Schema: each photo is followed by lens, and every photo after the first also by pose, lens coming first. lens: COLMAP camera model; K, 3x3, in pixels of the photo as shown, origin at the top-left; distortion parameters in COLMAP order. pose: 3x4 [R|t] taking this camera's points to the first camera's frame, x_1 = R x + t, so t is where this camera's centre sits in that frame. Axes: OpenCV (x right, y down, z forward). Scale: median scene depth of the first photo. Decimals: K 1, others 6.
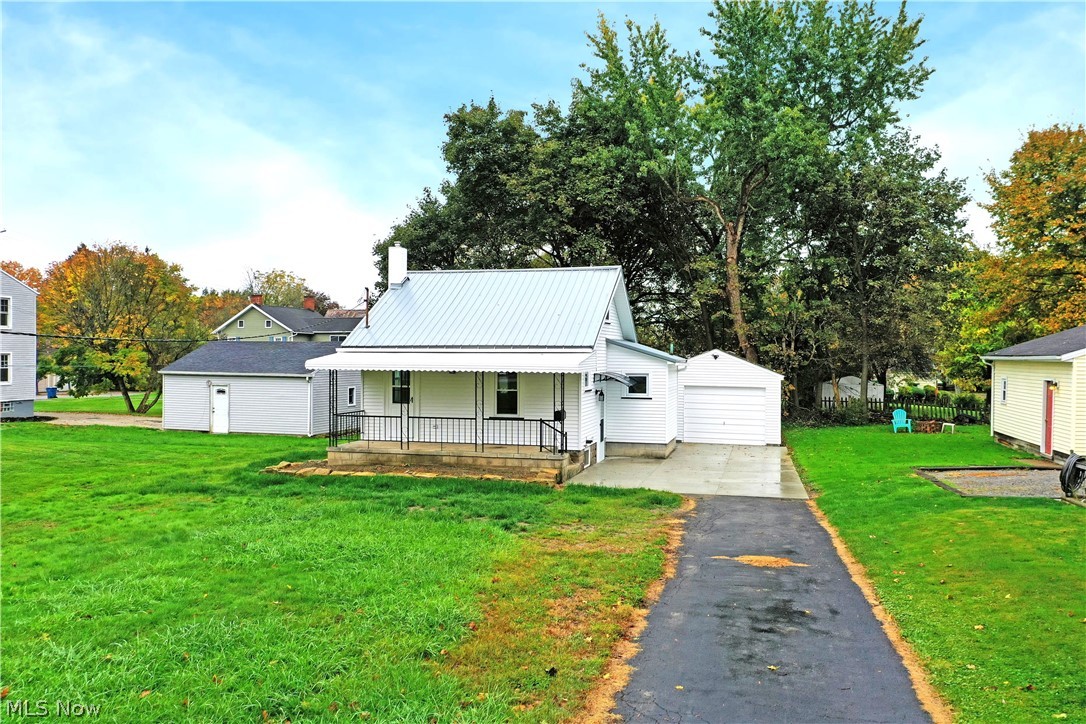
lens RADIAL K [[862.1, 0, 543.0], [0, 862.1, 362.0], [0, 0, 1]] dist [0.014693, 0.005862]
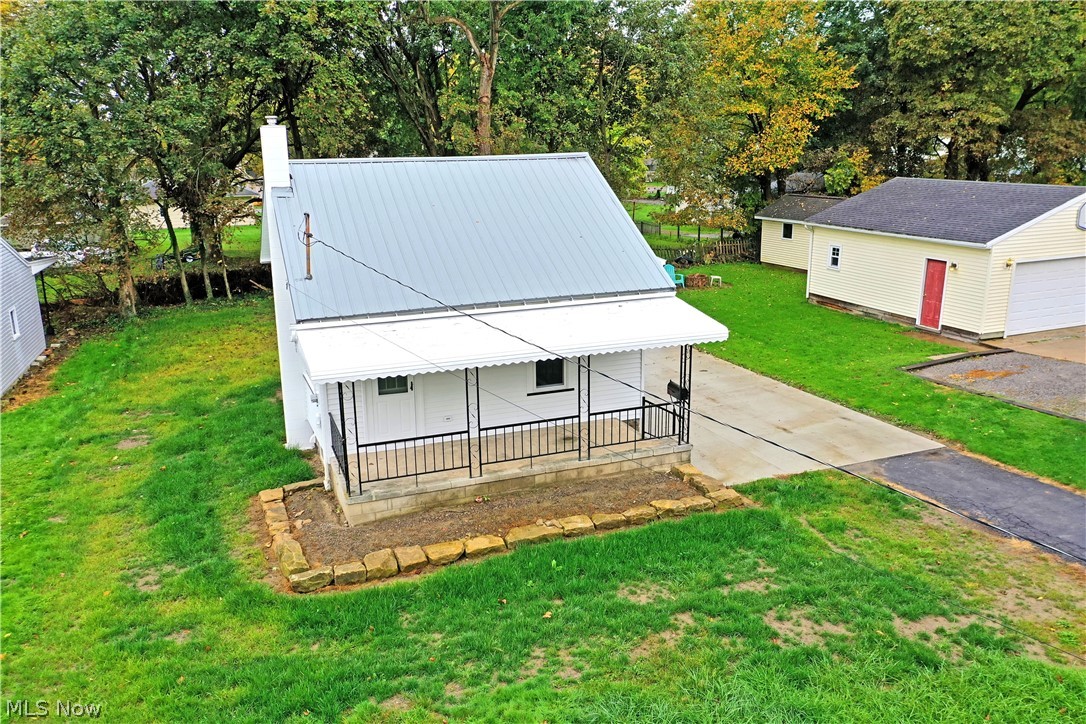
lens RADIAL K [[862.1, 0, 543.0], [0, 862.1, 362.0], [0, 0, 1]] dist [0.014693, 0.005862]
pose [[0.810329, -0.162597, 0.562965, -0.345337], [0.021103, 0.968206, 0.249264, -0.106616], [-0.585596, -0.190106, 0.787996, 0.339029]]
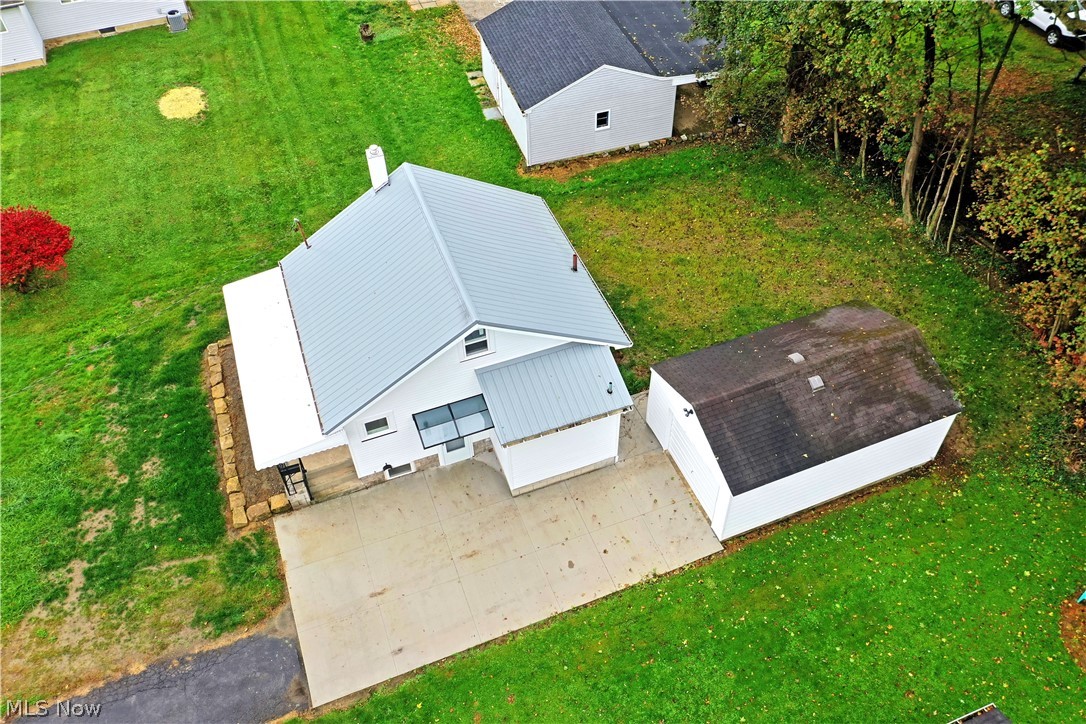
lens RADIAL K [[862.1, 0, 543.0], [0, 862.1, 362.0], [0, 0, 1]] dist [0.014693, 0.005862]
pose [[0.573388, 0.592735, -0.565589, 0.520912], [0.018150, 0.680986, 0.732071, -0.580677], [0.819083, -0.430026, 0.379711, 0.635078]]
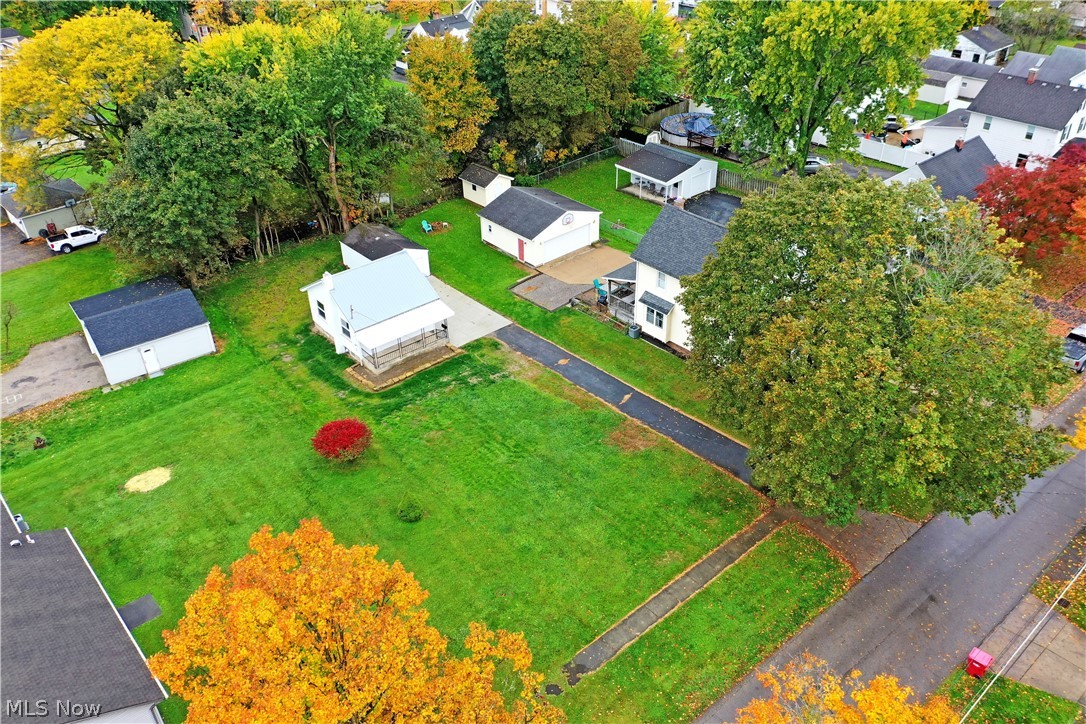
lens RADIAL K [[862.1, 0, 543.0], [0, 862.1, 362.0], [0, 0, 1]] dist [0.014693, 0.005862]
pose [[0.583121, -0.464335, 0.666606, -1.299576], [0.034515, 0.833973, 0.550725, -1.043947], [-0.811652, -0.298131, 0.502333, -0.588506]]
